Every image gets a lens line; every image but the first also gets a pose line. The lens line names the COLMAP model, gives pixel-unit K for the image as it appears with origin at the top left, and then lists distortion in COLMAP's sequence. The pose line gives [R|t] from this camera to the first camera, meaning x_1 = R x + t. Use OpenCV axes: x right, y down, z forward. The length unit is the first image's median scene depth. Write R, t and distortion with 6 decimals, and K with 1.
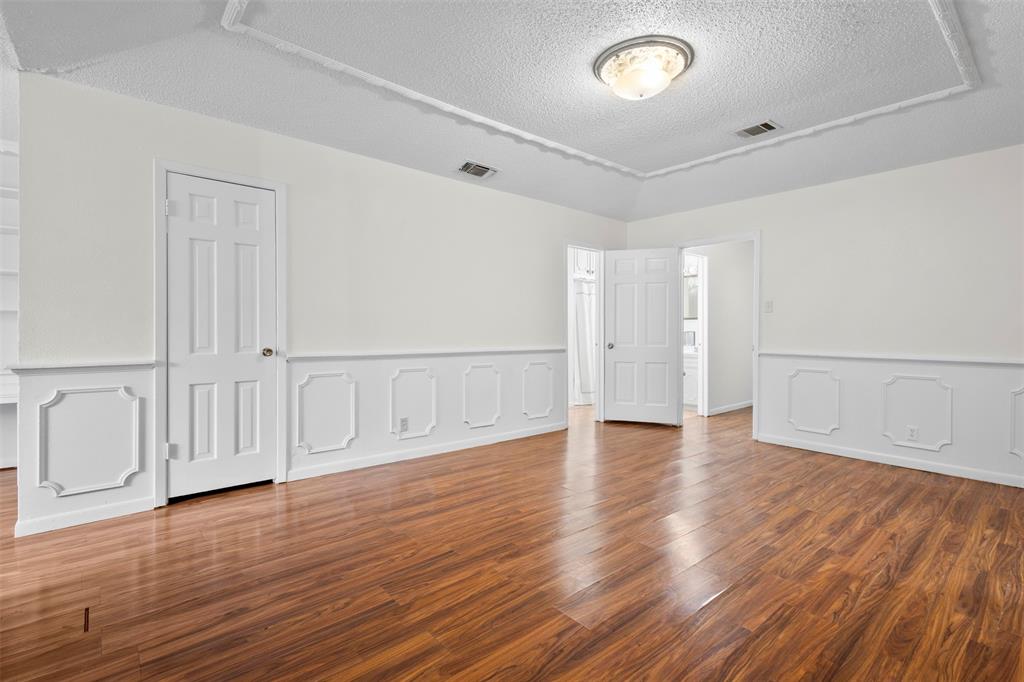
lens RADIAL K [[482.6, 0, 517.5], [0, 482.6, 323.3], [0, 0, 1]] dist [0.008311, -0.001116]
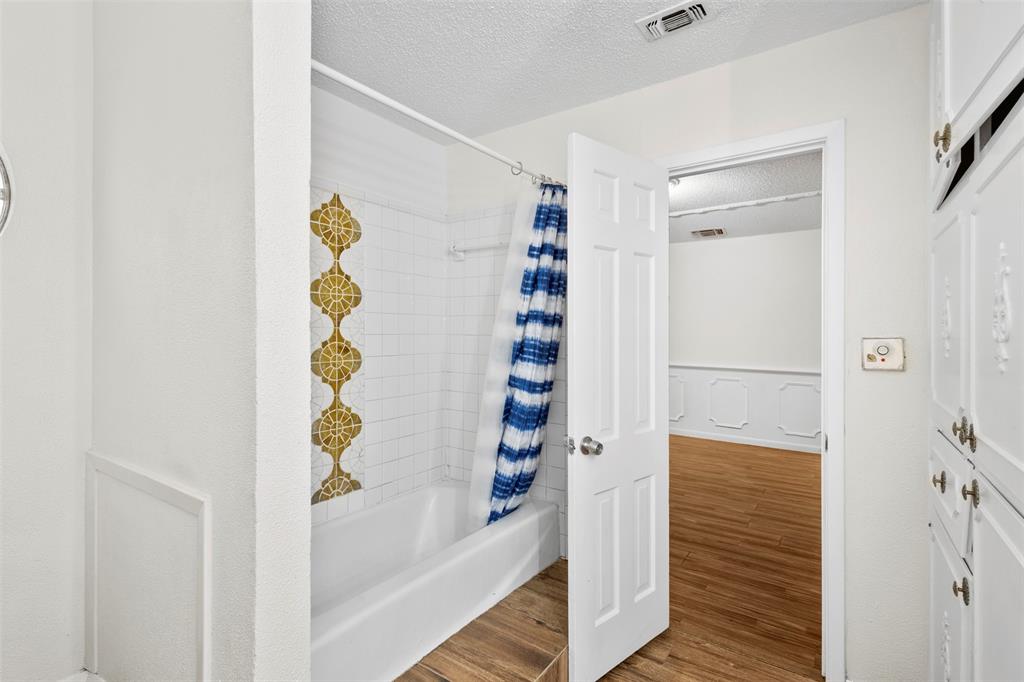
lens RADIAL K [[476.5, 0, 503.0], [0, 476.5, 333.4], [0, 0, 1]] dist [0.009408, -0.000136]
pose [[0.234233, 0.002462, -0.972177, 1.591535], [0.000526, 0.999996, 0.002659, -0.061432], [0.972180, -0.001134, 0.234230, 0.188601]]
